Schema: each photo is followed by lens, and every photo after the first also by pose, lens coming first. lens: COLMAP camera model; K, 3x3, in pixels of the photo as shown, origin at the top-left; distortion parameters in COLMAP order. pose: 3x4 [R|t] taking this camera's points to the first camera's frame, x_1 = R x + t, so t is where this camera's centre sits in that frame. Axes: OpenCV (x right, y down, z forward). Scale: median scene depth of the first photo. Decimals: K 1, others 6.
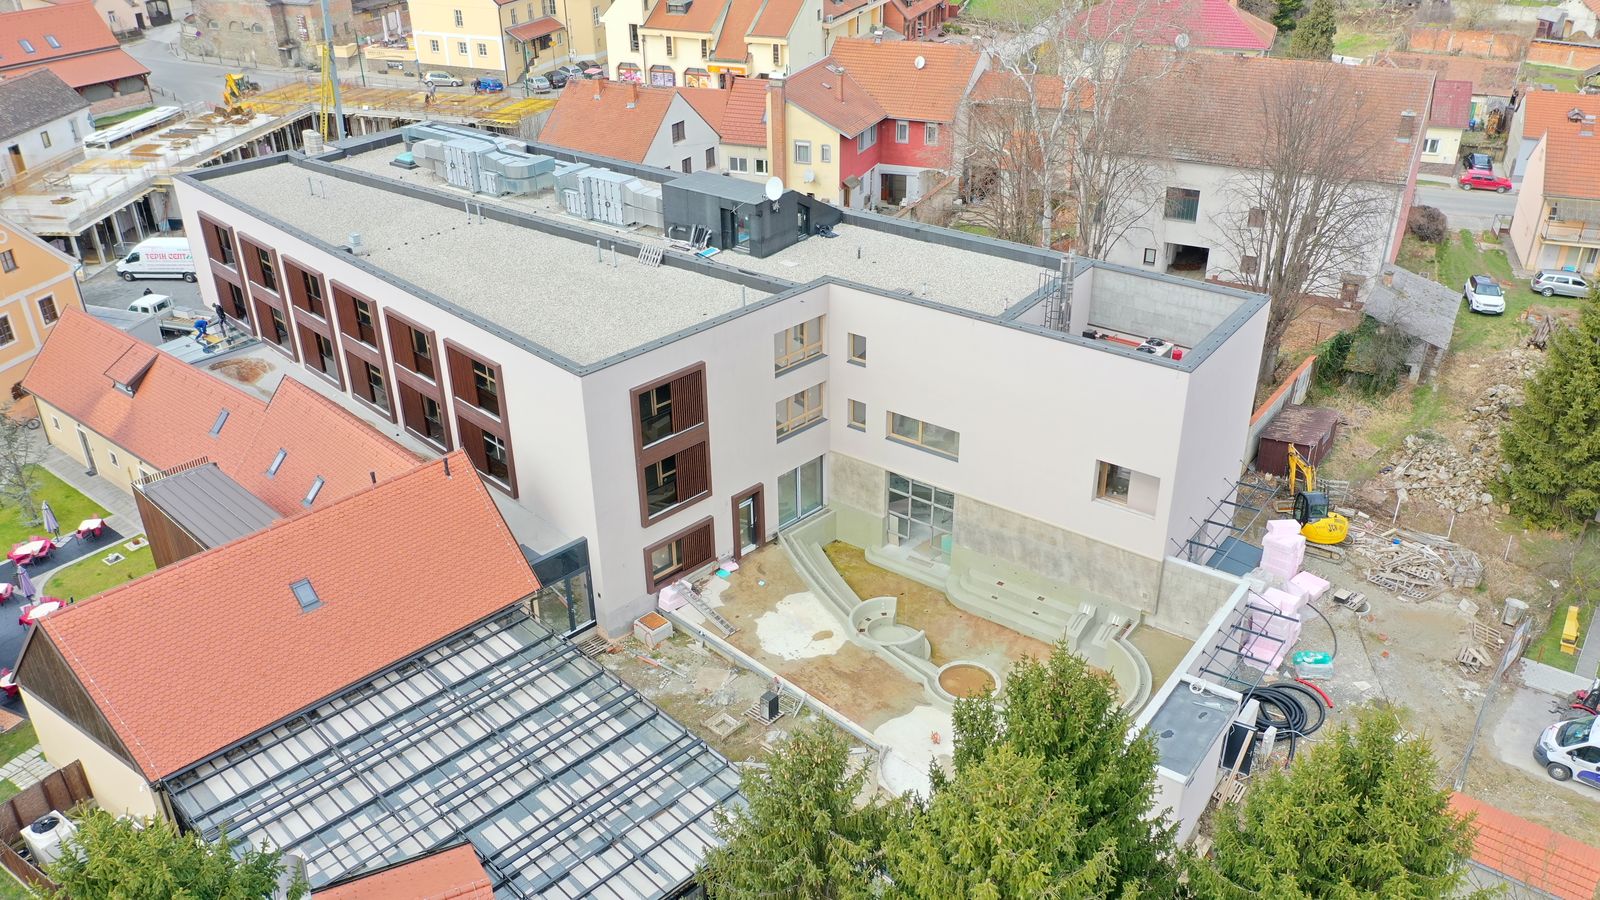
lens RADIAL K [[1265.4, 0, 800.0], [0, 1265.4, 450.0], [0, 0, 1]] dist [0.002014, 0.002799]
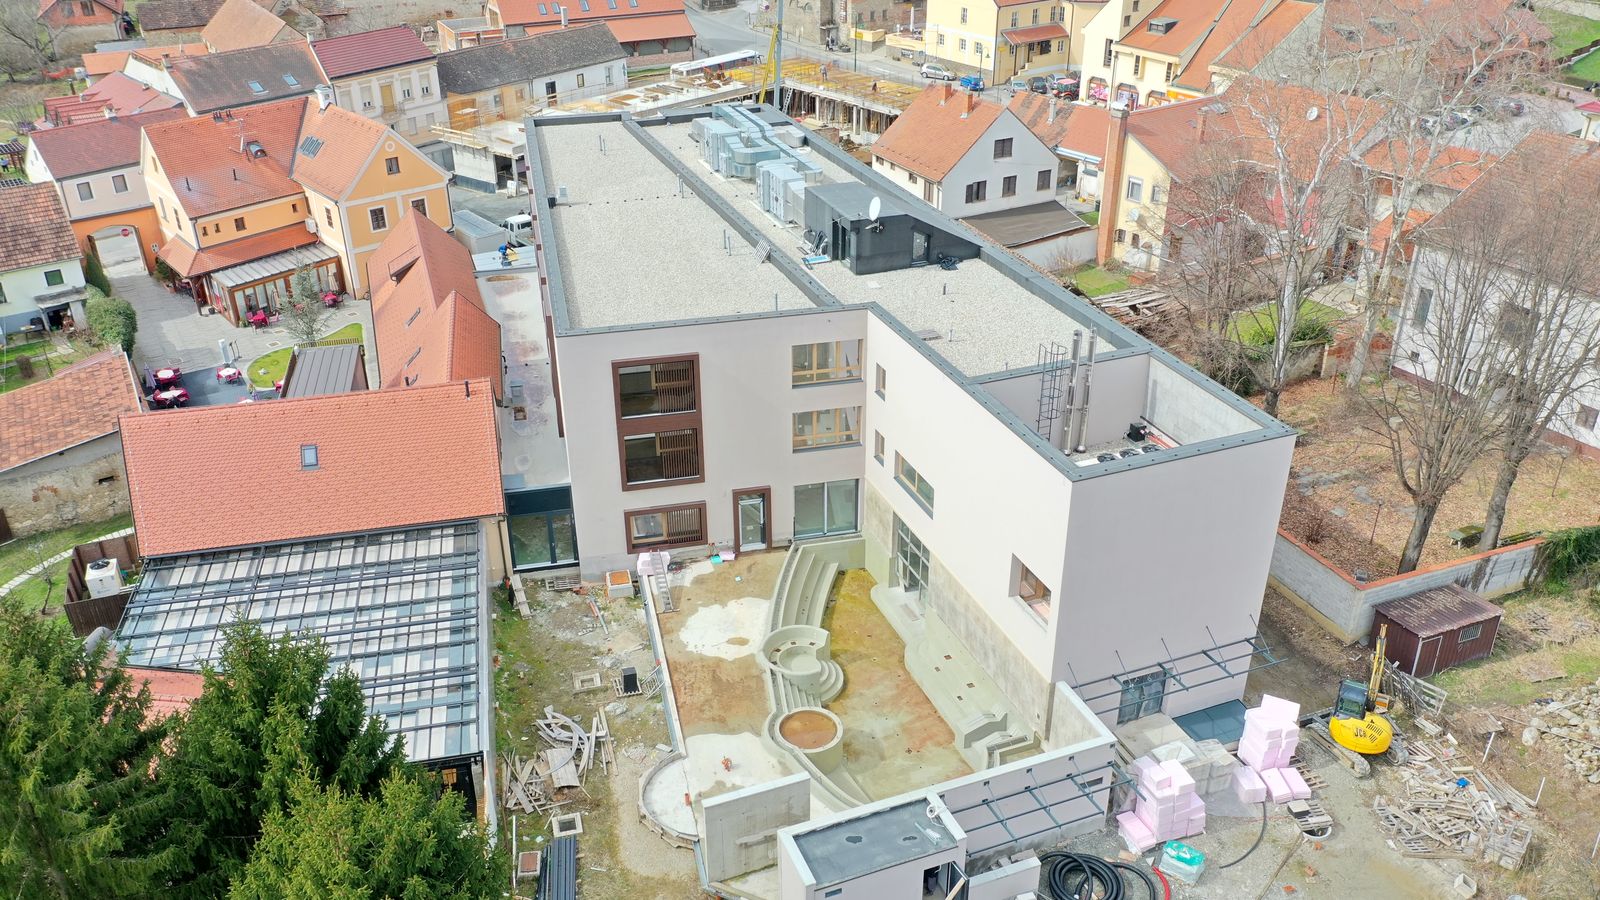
lens RADIAL K [[1265.4, 0, 800.0], [0, 1265.4, 450.0], [0, 0, 1]] dist [0.002014, 0.002799]
pose [[0.845360, 0.258855, -0.467292, 0.430312], [-0.258395, 0.963754, 0.066415, -0.071491], [0.467546, 0.064601, 0.881605, 0.100407]]
